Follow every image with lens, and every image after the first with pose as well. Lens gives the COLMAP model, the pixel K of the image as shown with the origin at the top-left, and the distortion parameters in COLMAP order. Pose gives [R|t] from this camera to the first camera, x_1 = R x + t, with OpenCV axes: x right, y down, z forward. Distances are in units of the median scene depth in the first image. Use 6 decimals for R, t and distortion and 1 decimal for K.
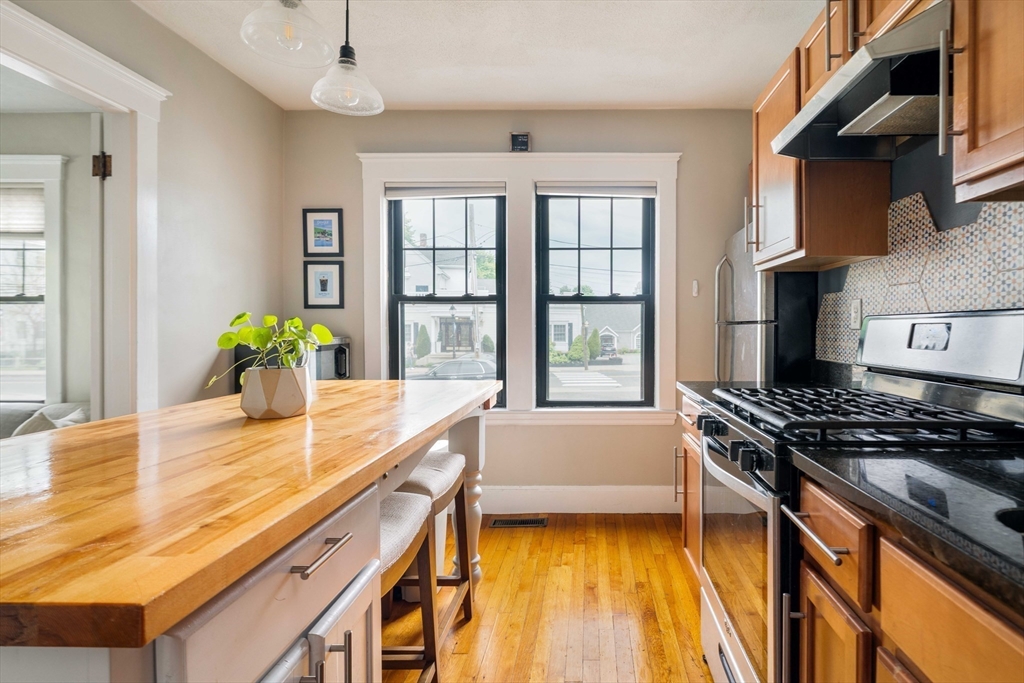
lens RADIAL K [[581.2, 0, 518.4], [0, 581.2, 324.7], [0, 0, 1]] dist [0.002770, 0.001252]
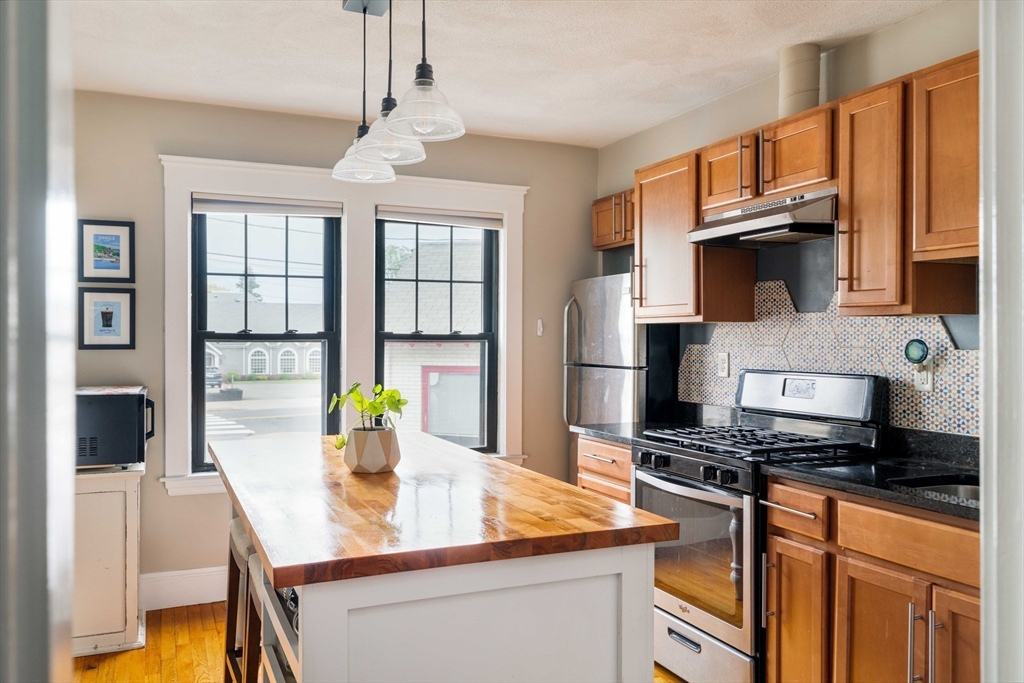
lens RADIAL K [[809.9, 0, 512.0], [0, 809.9, 341.5], [0, 0, 1]] dist [-0.012062, -0.001971]
pose [[0.910553, 0.000864, 0.413392, -0.290563], [0.001327, 0.999987, -0.005012, -0.032378], [-0.413391, 0.005113, 0.910539, -0.201150]]
